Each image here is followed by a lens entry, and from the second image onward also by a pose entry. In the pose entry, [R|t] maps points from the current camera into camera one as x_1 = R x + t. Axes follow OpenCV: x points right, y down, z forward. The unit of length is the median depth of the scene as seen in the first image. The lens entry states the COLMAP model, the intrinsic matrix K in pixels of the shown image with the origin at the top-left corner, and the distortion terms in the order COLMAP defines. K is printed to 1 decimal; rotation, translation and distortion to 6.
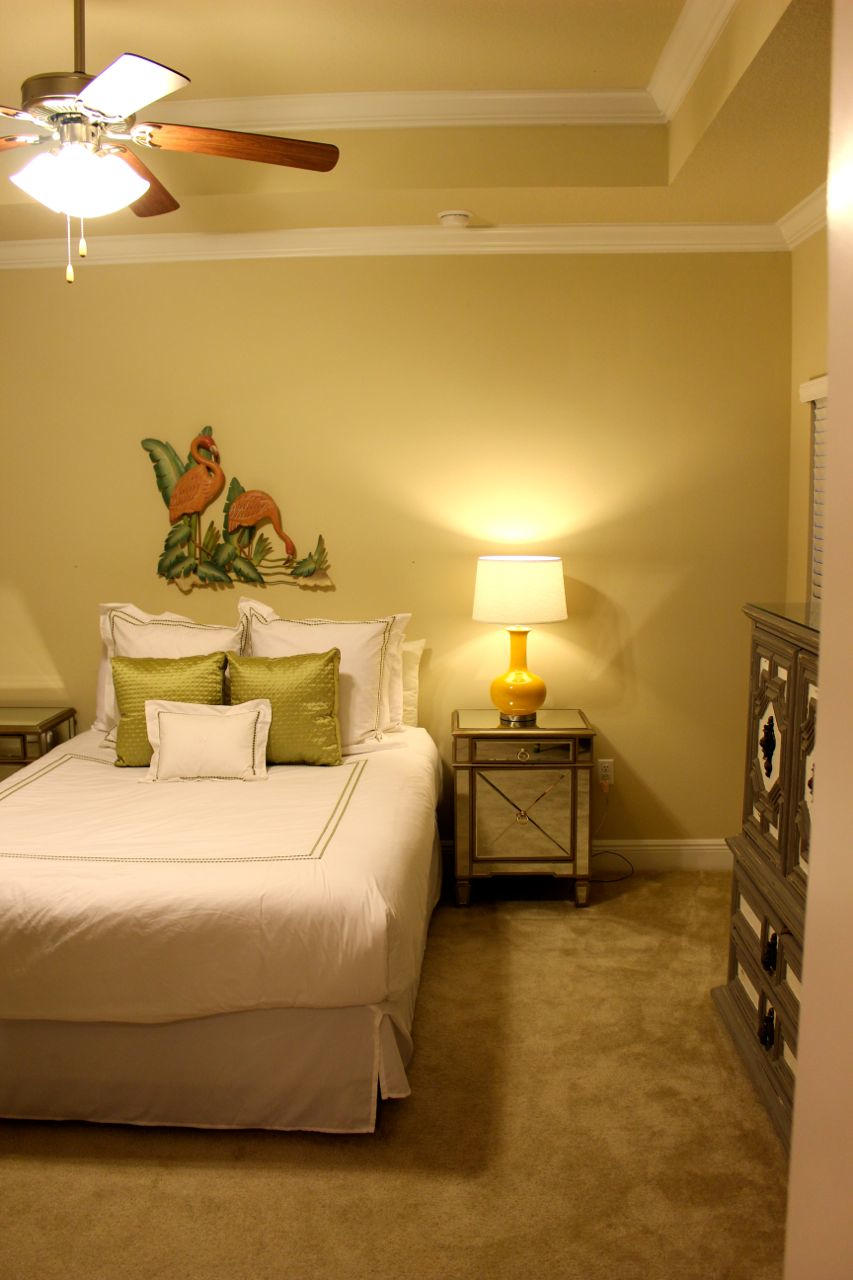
lens RADIAL K [[1057.7, 0, 415.9], [0, 1057.7, 636.8], [0, 0, 1]] dist [-0.147692, 0.121257]
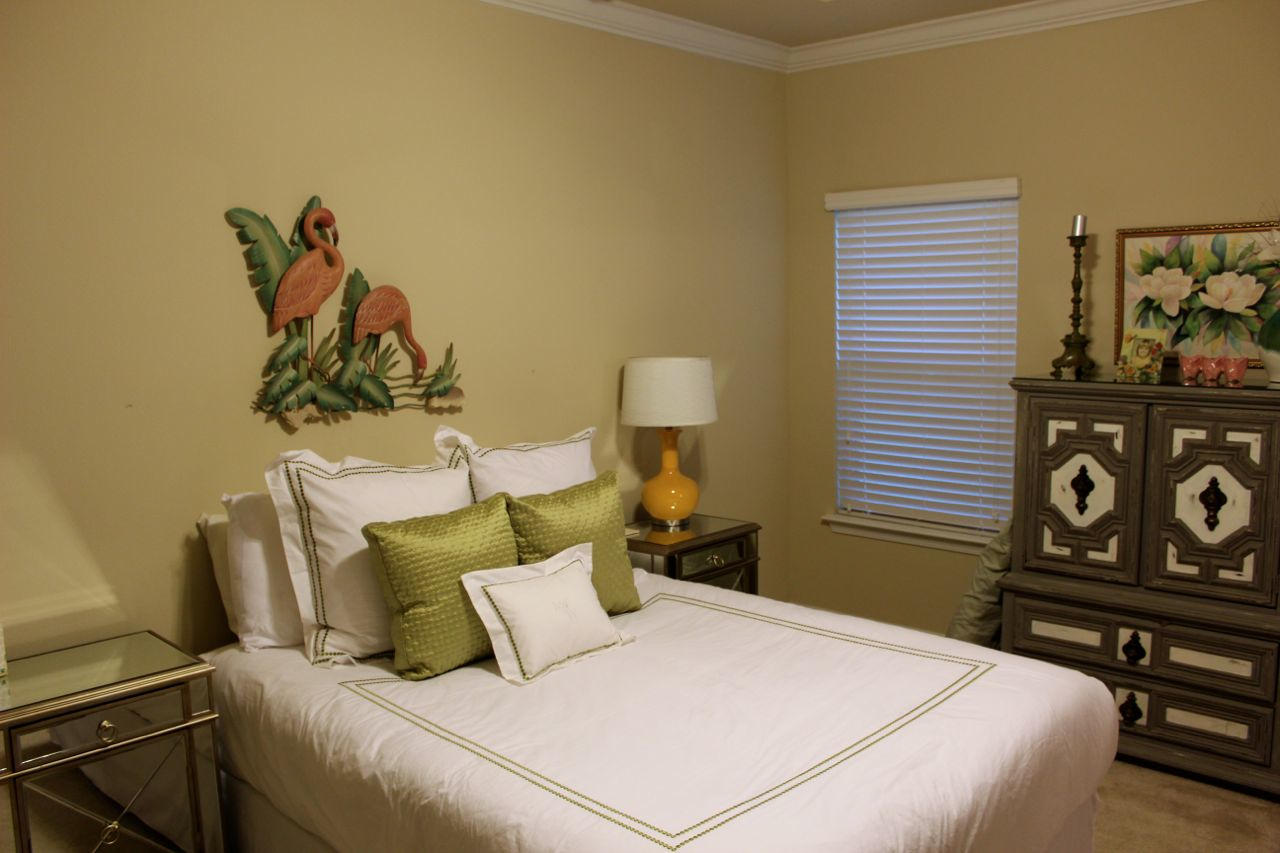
lens RADIAL K [[1057.7, 0, 634.3], [0, 1057.7, 430.4], [0, 0, 1]] dist [-0.147692, 0.121257]
pose [[0.661150, -0.091557, 0.744646, -0.649658], [0.113255, 0.993332, 0.021578, -0.035299], [-0.741656, 0.070069, 0.667110, 0.405787]]
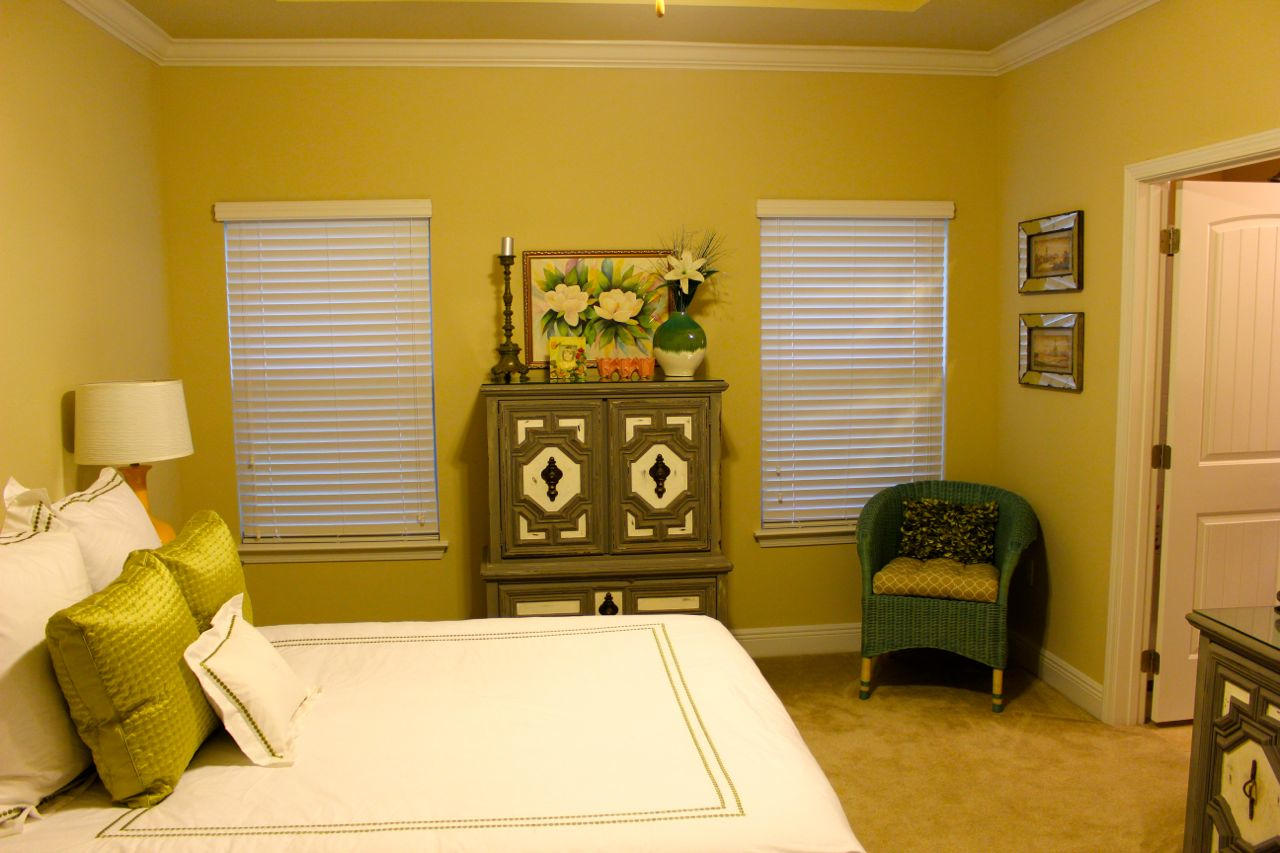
lens RADIAL K [[1057.7, 0, 637.7], [0, 1057.7, 434.7], [0, 0, 1]] dist [-0.147692, 0.121257]
pose [[-0.147748, -0.100602, 0.983895, -0.758564], [0.148770, 0.981234, 0.122670, -0.077611], [-0.977772, 0.164498, -0.130009, 0.757719]]
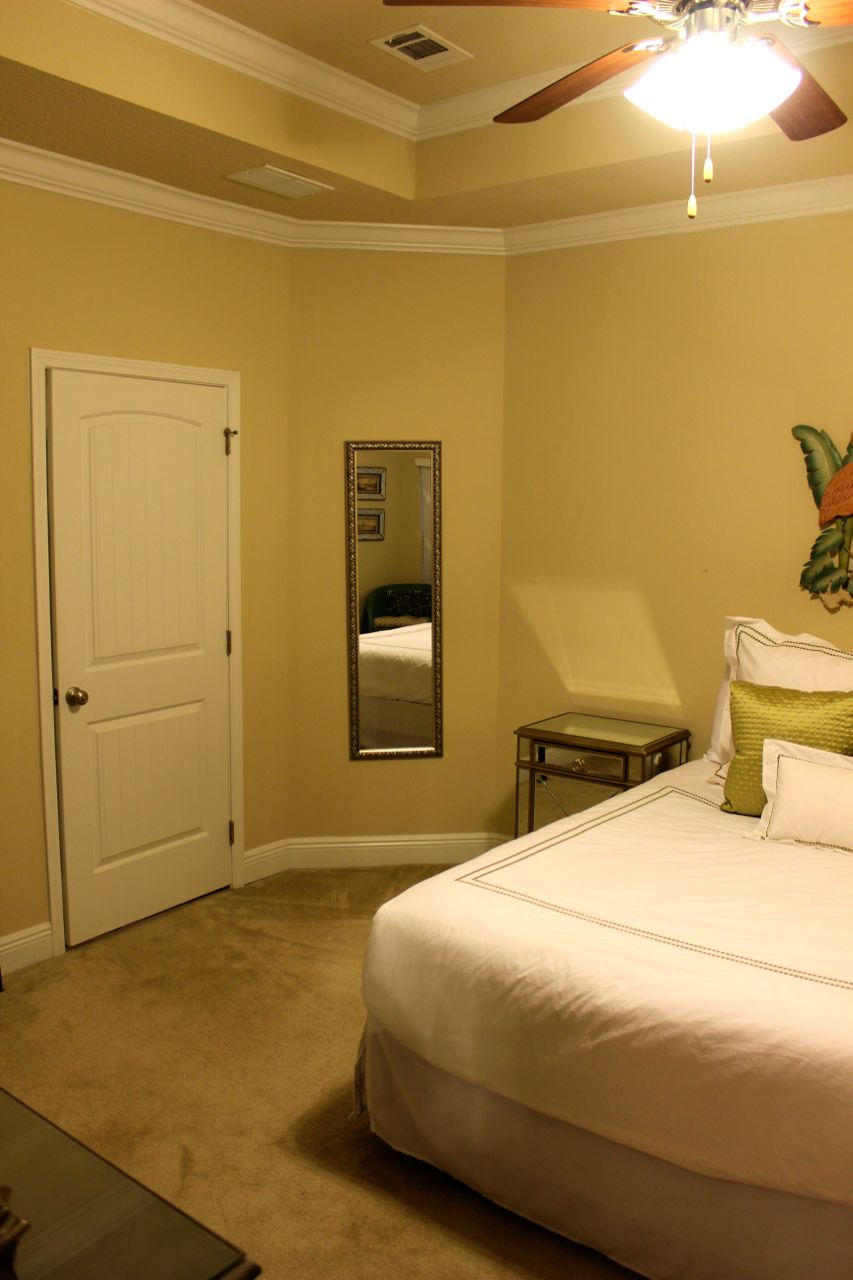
lens RADIAL K [[1057.7, 0, 415.6], [0, 1057.7, 634.6], [0, 0, 1]] dist [-0.147692, 0.121257]
pose [[0.815015, 0.088444, -0.572650, -0.017647], [-0.089647, 0.995629, 0.026183, -0.016705], [0.572463, 0.029997, 0.819382, 0.153049]]
